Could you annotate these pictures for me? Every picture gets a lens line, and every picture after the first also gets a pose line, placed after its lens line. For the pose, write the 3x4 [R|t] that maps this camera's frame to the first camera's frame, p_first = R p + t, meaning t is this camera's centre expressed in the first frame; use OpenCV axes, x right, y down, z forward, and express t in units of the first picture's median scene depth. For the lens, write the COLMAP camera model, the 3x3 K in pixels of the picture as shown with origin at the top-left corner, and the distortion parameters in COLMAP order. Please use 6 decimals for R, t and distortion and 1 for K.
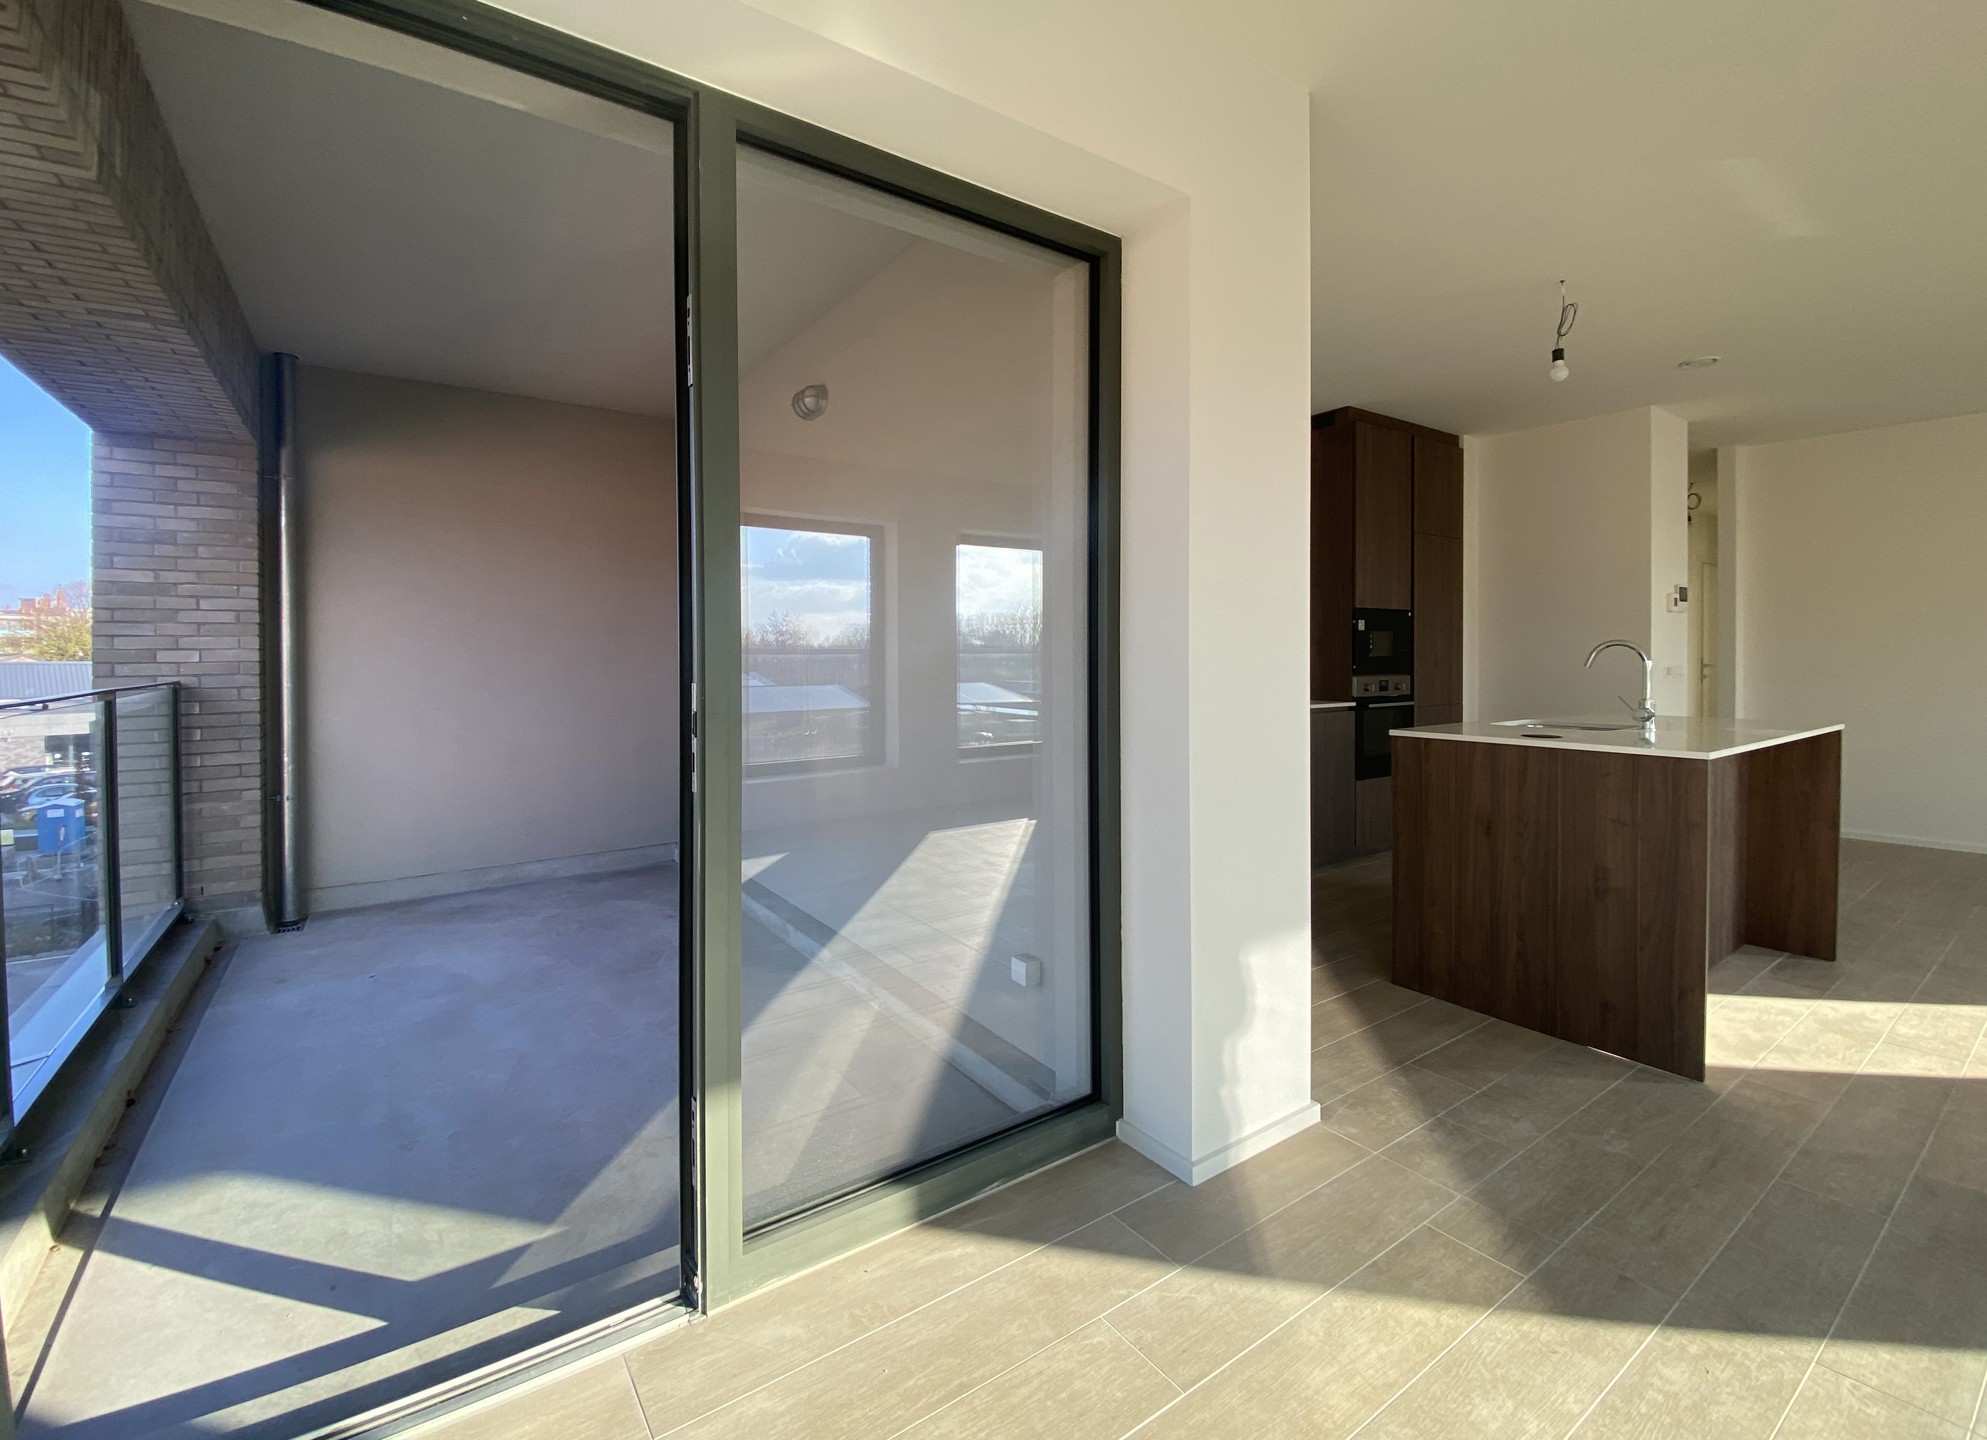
lens RADIAL K [[841.9, 0, 982.5], [0, 841.9, 724.0], [0, 0, 1]] dist [0.002789, 0.000151]
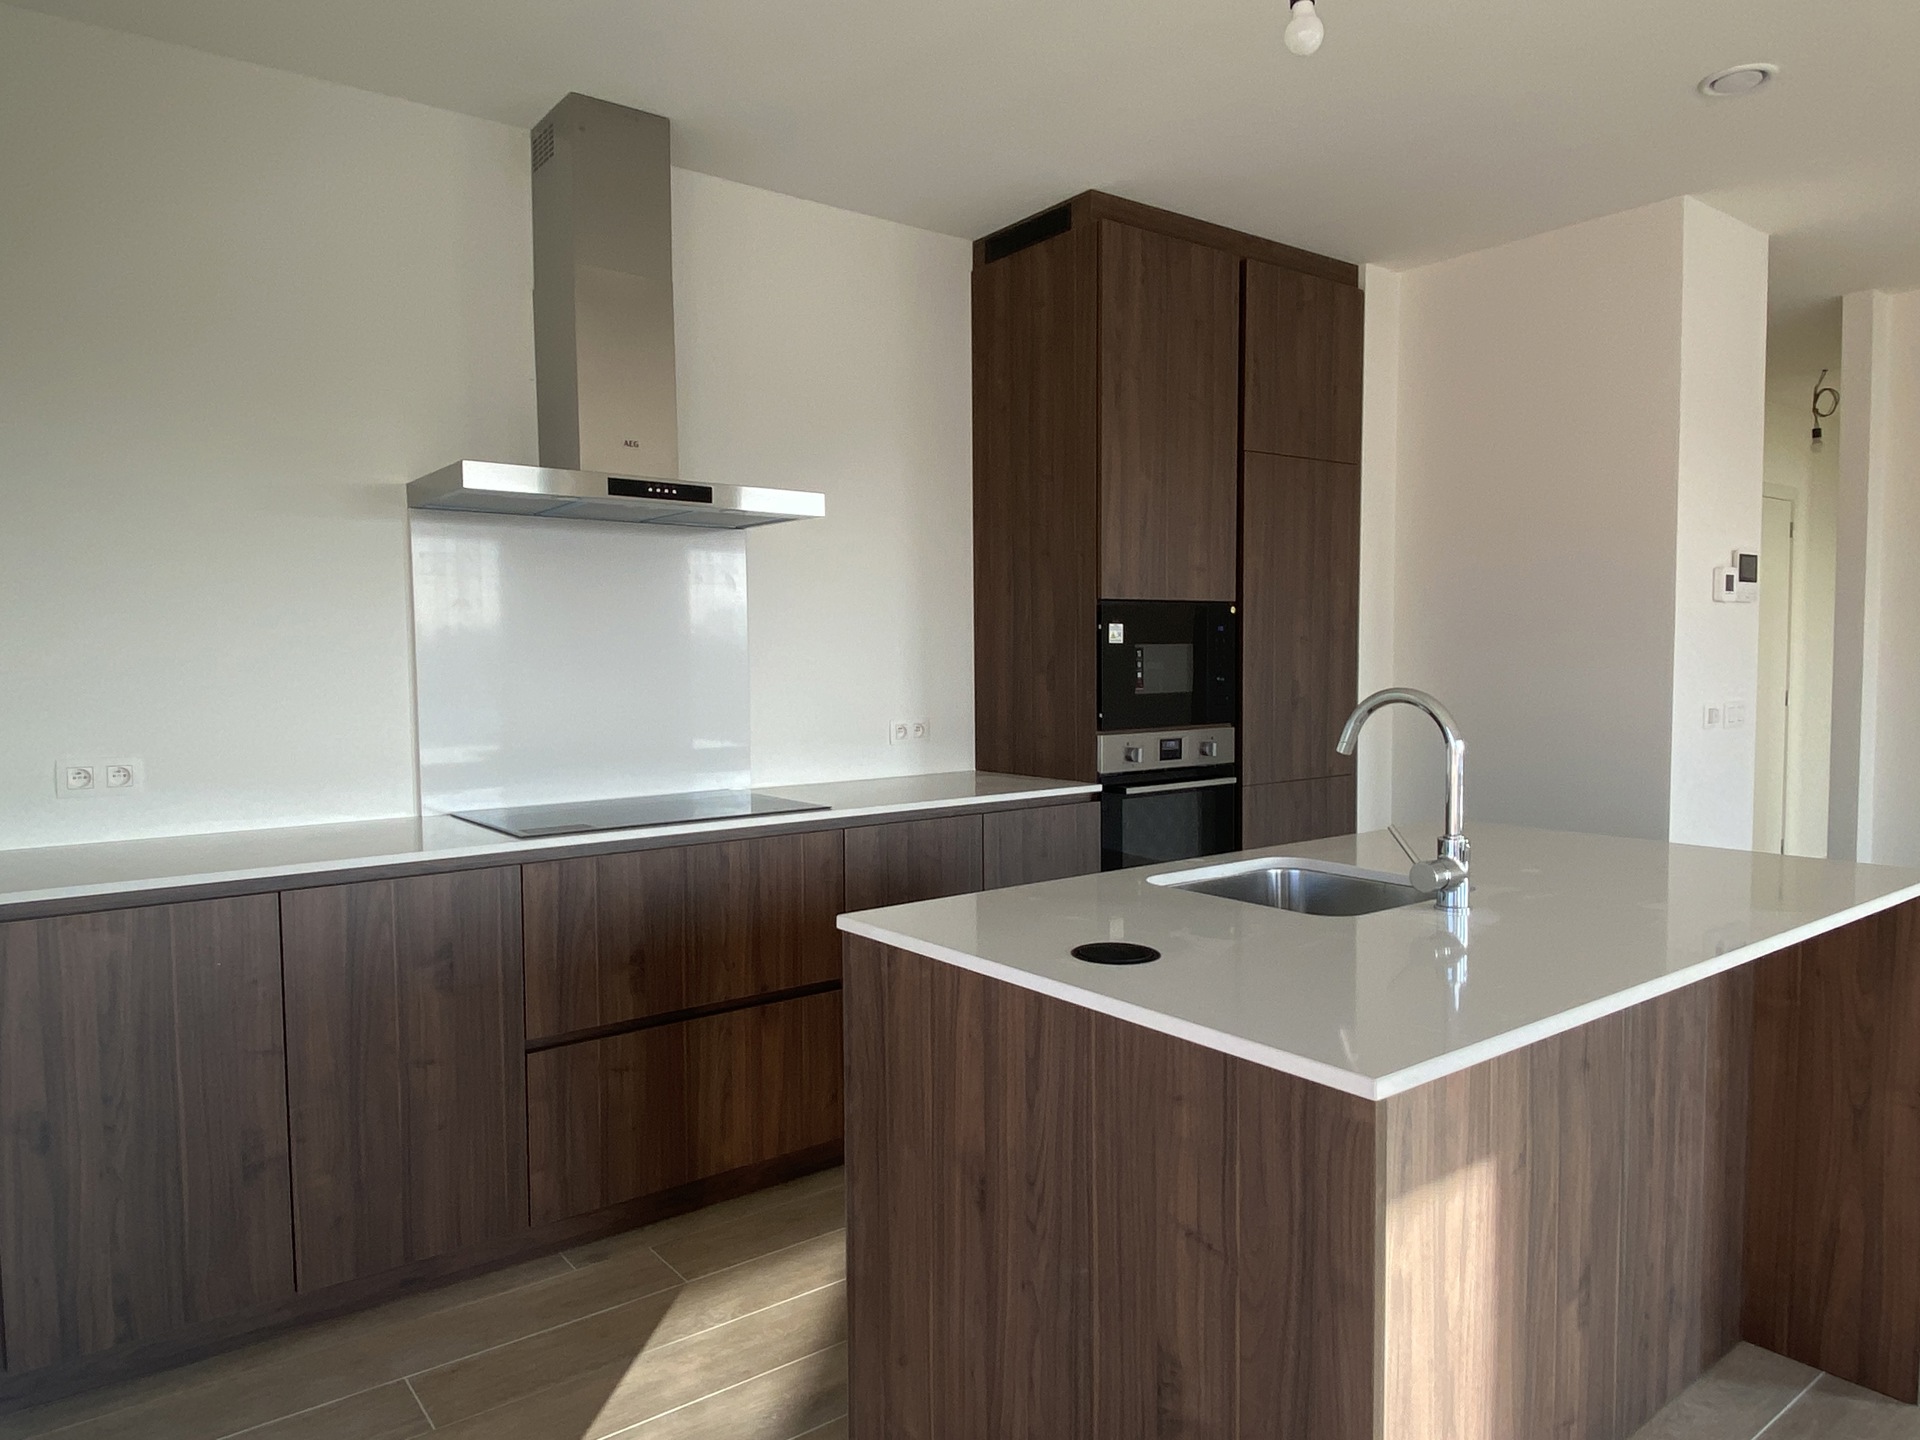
lens RADIAL K [[1208.3, 0, 980.9], [0, 1208.3, 812.1], [0, 0, 1]] dist [0.028900, -0.011494]
pose [[0.999041, -0.011079, 0.042355, 0.335846], [0.009079, 0.998849, 0.047109, -0.044164], [-0.042828, -0.046679, 0.997991, 0.266099]]
